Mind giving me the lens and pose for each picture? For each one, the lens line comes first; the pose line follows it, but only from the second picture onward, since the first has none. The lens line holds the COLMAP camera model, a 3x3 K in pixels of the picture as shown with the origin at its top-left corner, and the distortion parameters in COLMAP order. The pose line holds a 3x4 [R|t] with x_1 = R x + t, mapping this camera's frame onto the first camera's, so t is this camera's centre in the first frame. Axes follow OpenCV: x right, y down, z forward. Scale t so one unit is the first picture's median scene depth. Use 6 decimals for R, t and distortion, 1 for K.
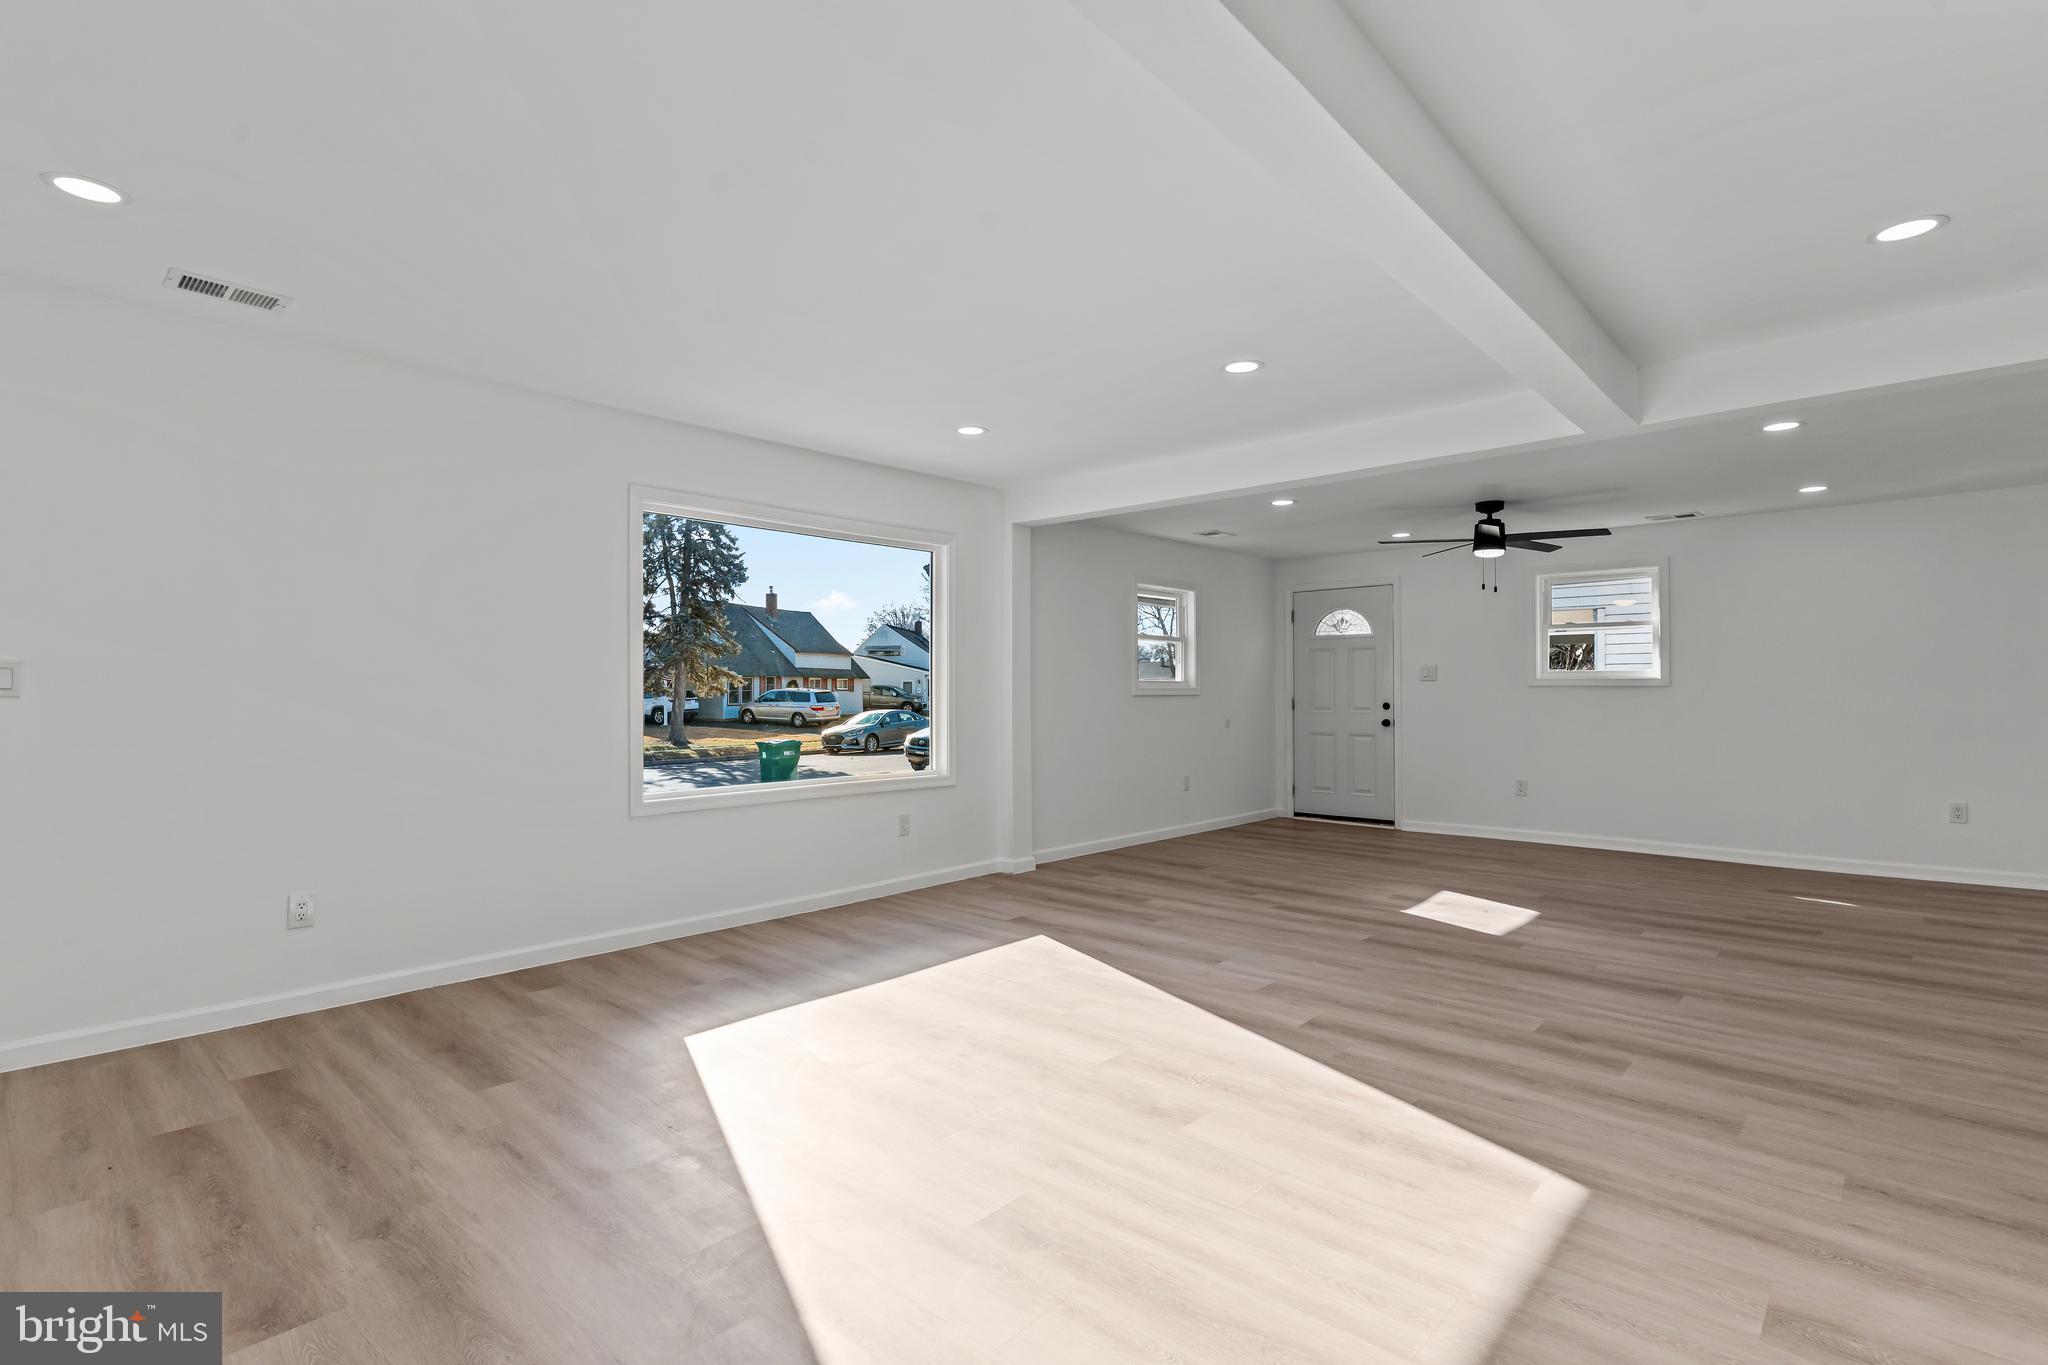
lens RADIAL K [[971.0, 0, 1012.2], [0, 971.0, 685.0], [0, 0, 1]] dist [0.000346, 0.000057]
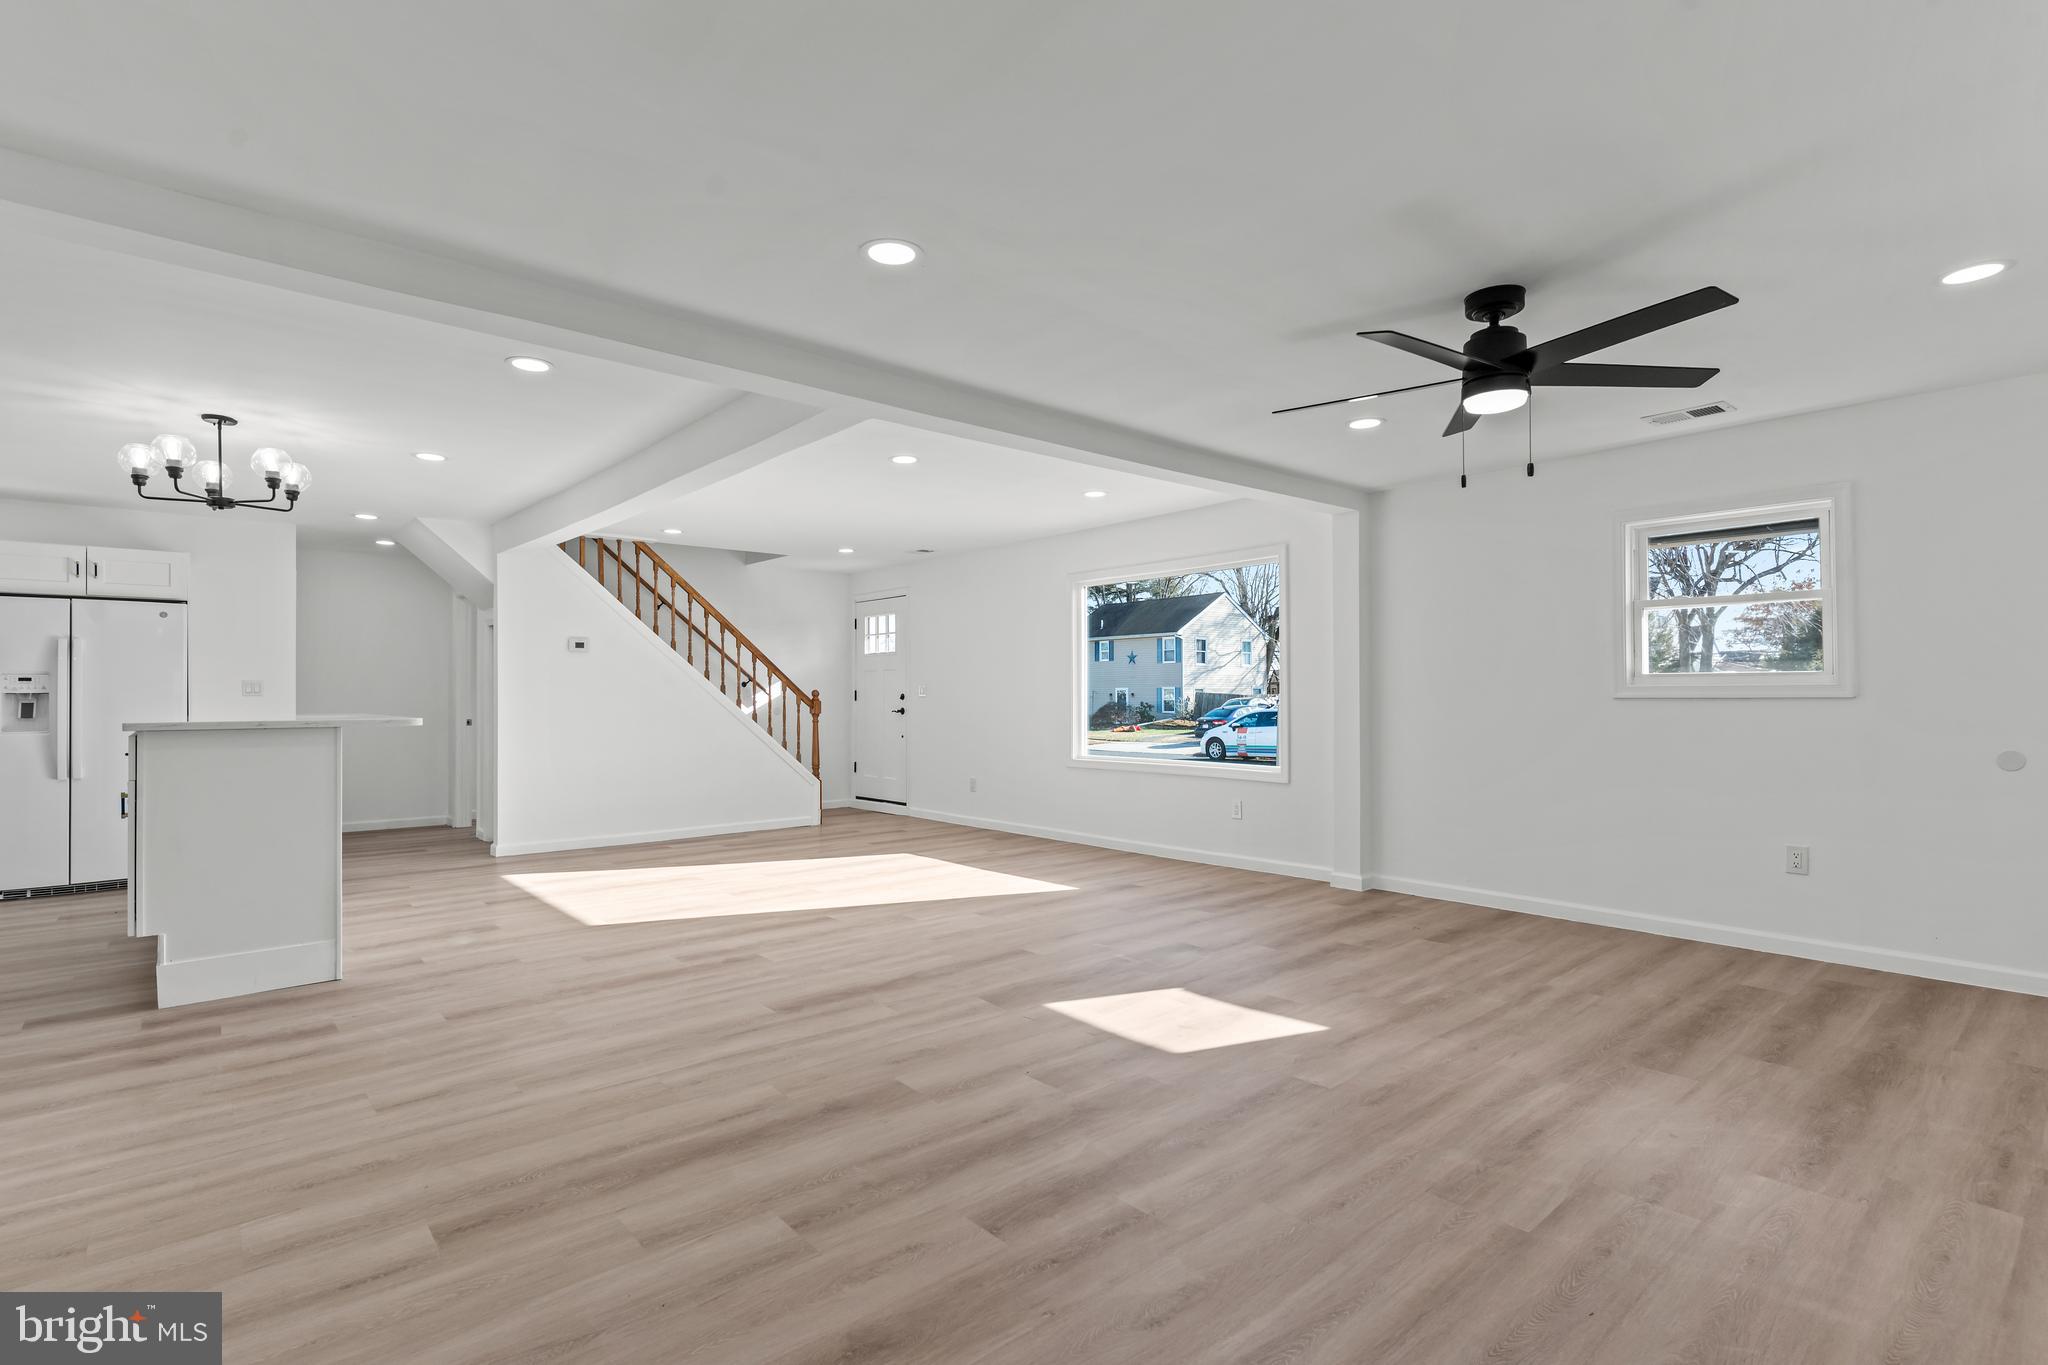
lens RADIAL K [[971.0, 0, 1030.4], [0, 971.0, 686.1], [0, 0, 1]] dist [0.000346, 0.000057]
pose [[-0.105187, -0.006755, -0.994429, 1.647532], [0.012961, 0.999883, -0.008163, 0.006701], [0.994368, -0.013747, -0.105088, 1.373354]]
